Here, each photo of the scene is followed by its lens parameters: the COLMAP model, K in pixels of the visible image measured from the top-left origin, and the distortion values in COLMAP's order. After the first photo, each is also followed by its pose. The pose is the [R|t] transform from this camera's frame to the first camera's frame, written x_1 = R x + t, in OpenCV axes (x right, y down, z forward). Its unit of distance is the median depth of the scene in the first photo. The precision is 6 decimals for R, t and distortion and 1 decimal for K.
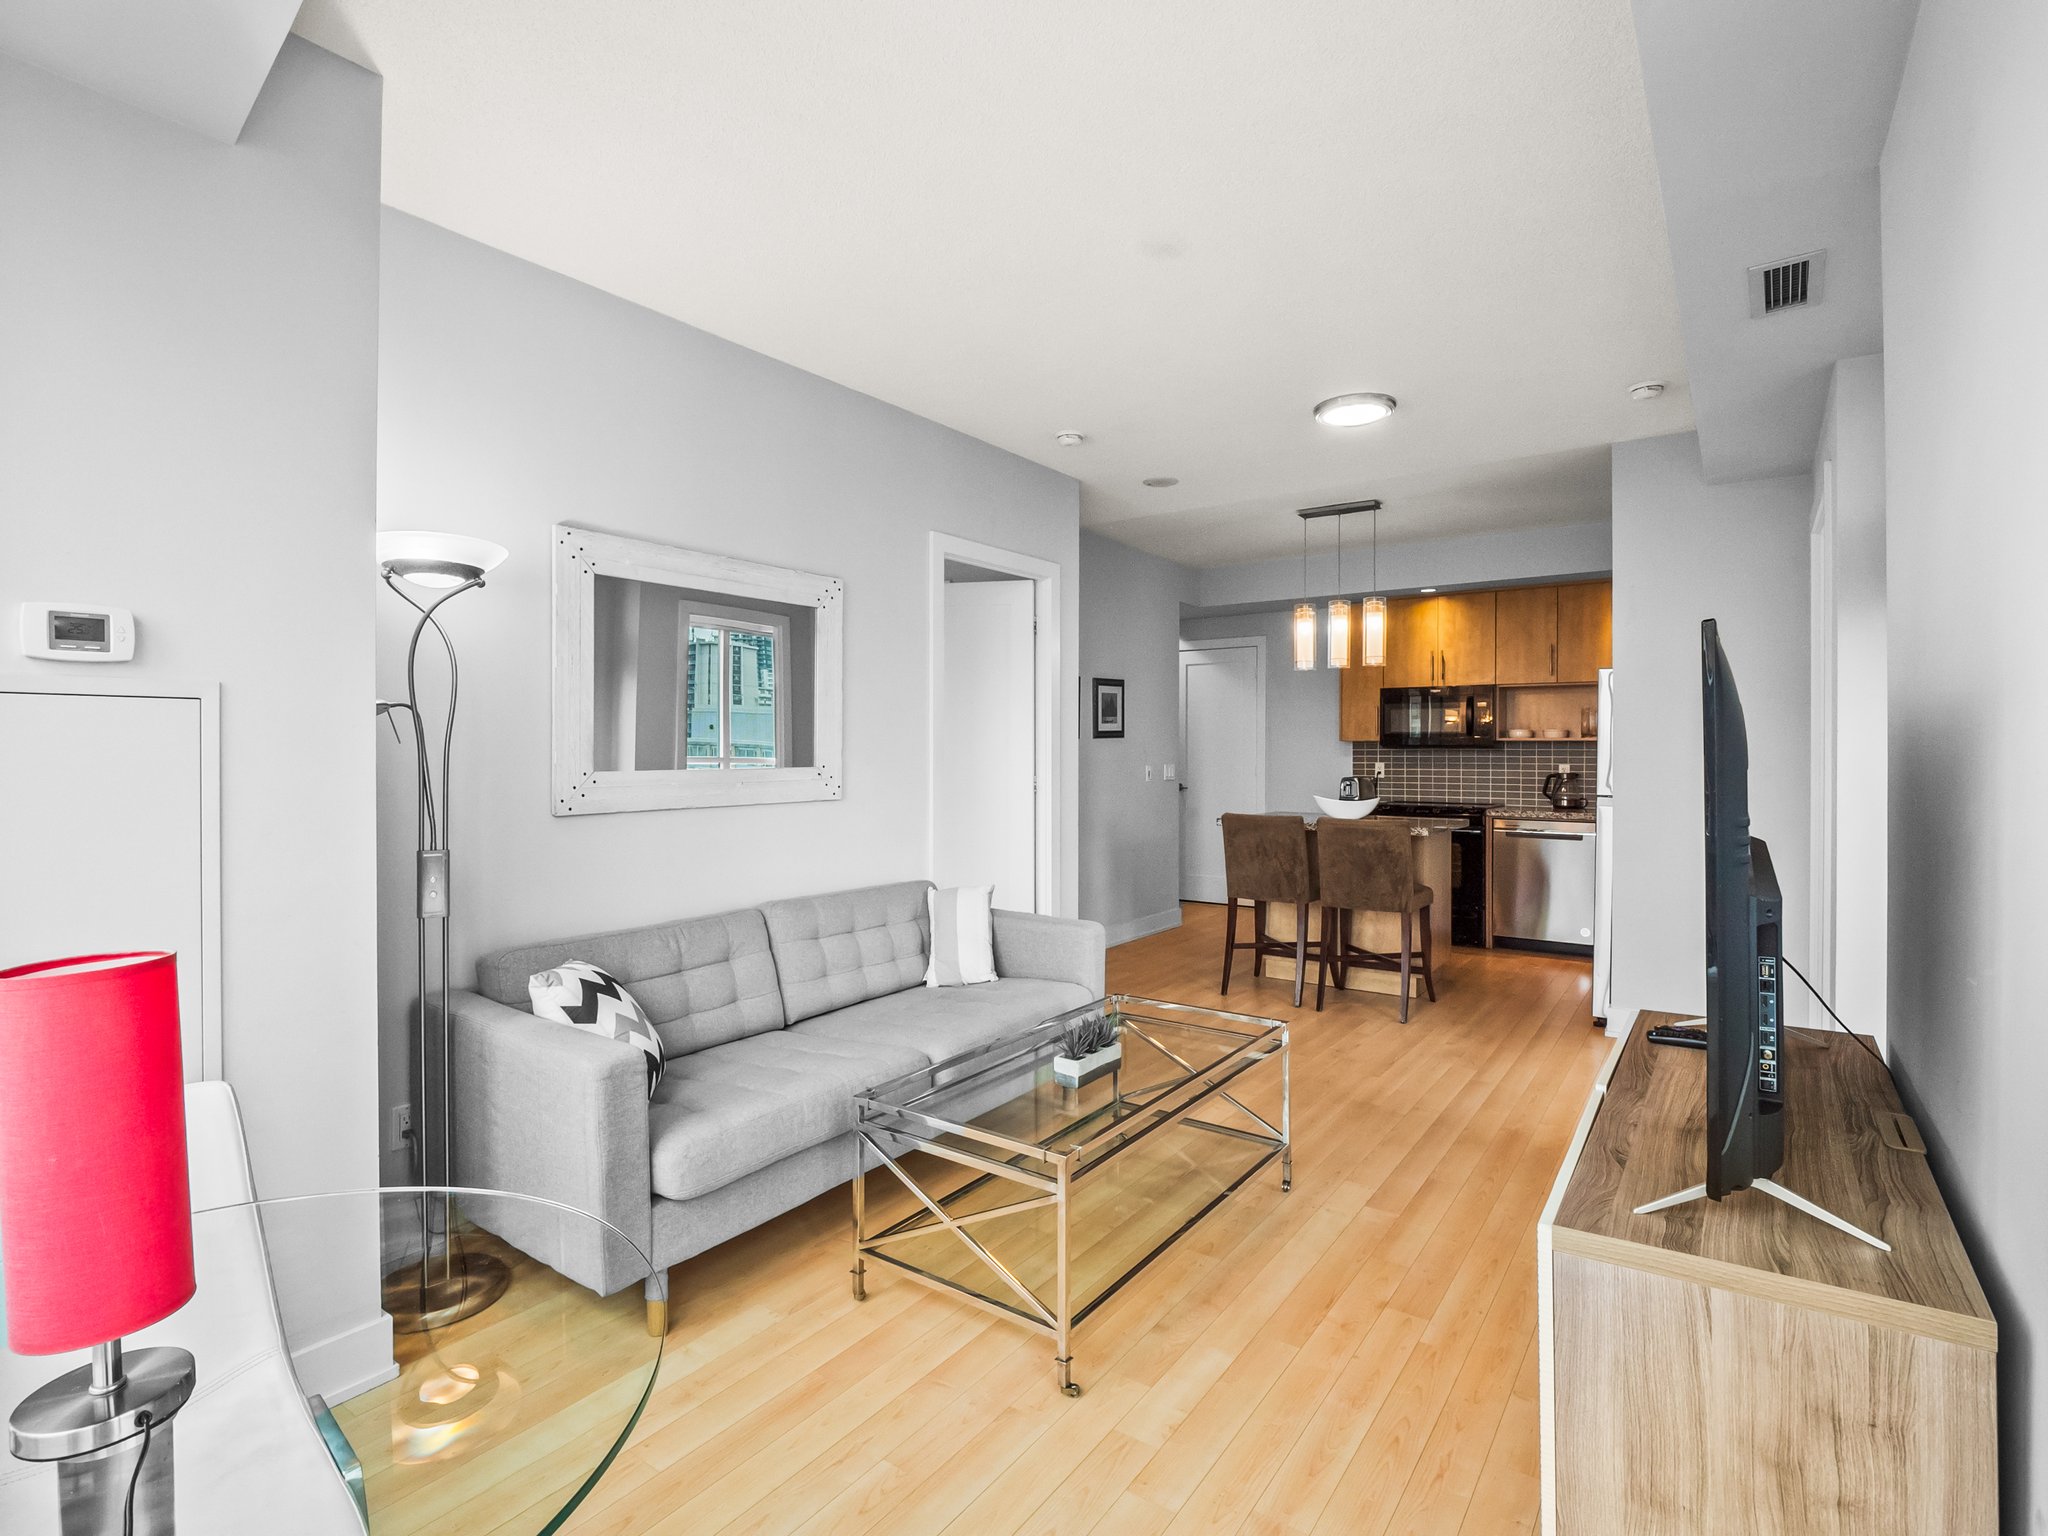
lens RADIAL K [[1026.1, 0, 1025.2], [0, 1026.1, 754.7], [0, 0, 1]] dist [-0.002466, -0.000338]
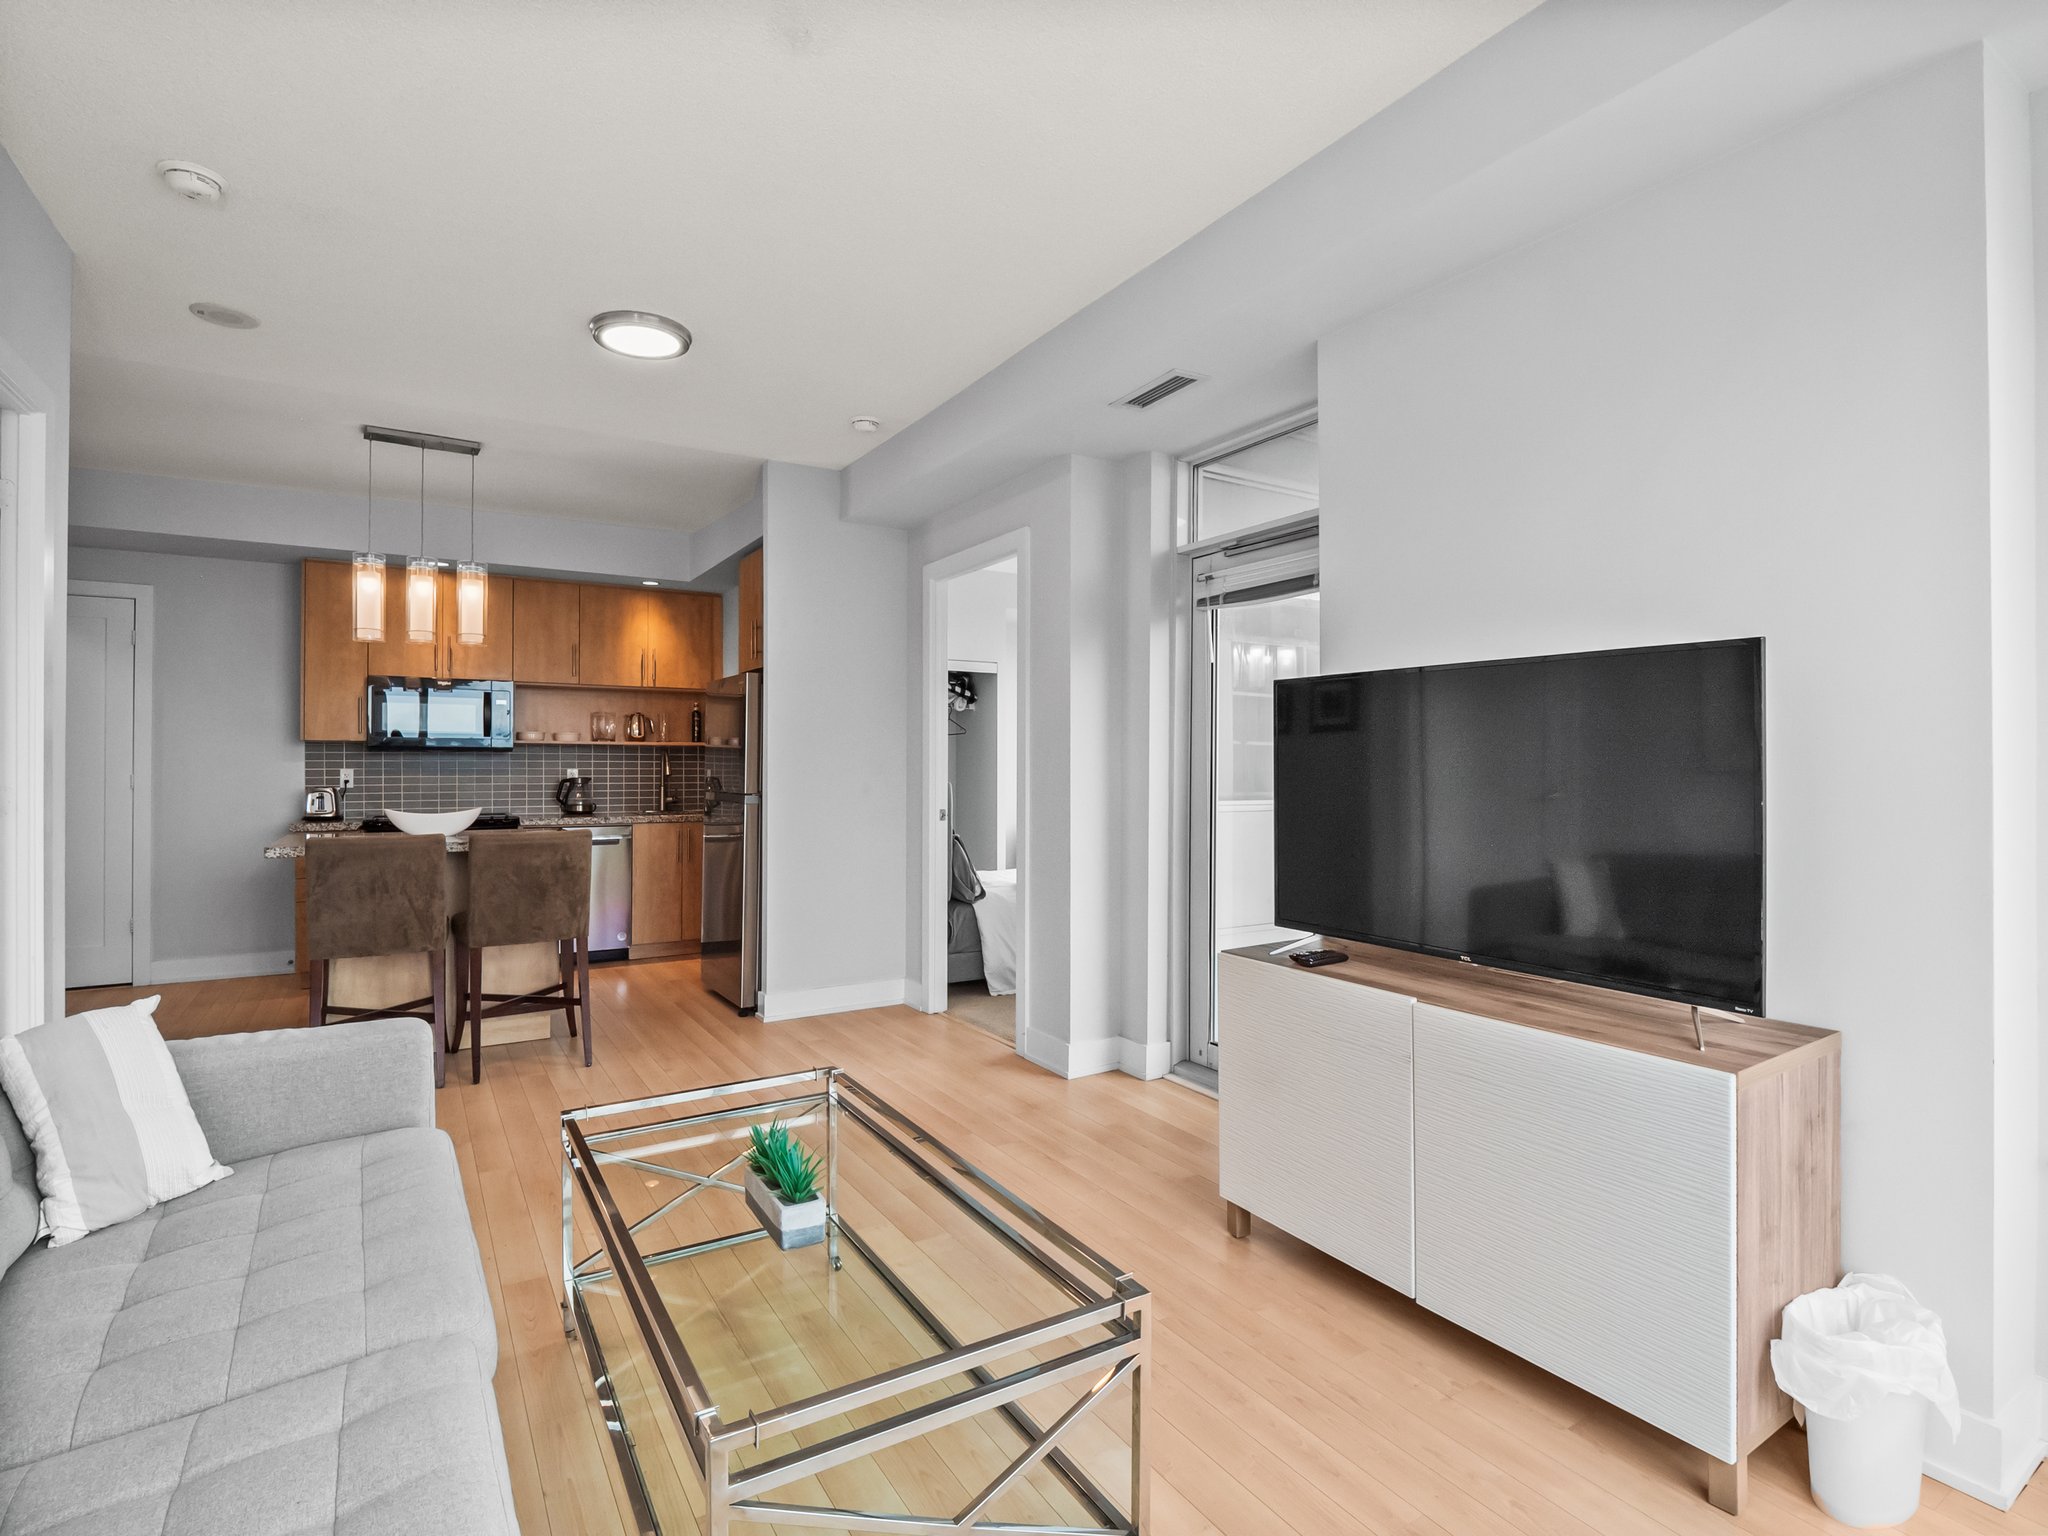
lens RADIAL K [[994.9, 0, 1032.1], [0, 994.9, 762.7], [0, 0, 1]] dist [0.000371, -0.011277]
pose [[0.377130, 0.002311, 0.926157, -0.188196], [0.004307, 0.999982, -0.004249, 0.009766], [-0.926150, 0.005591, 0.377113, 0.247864]]
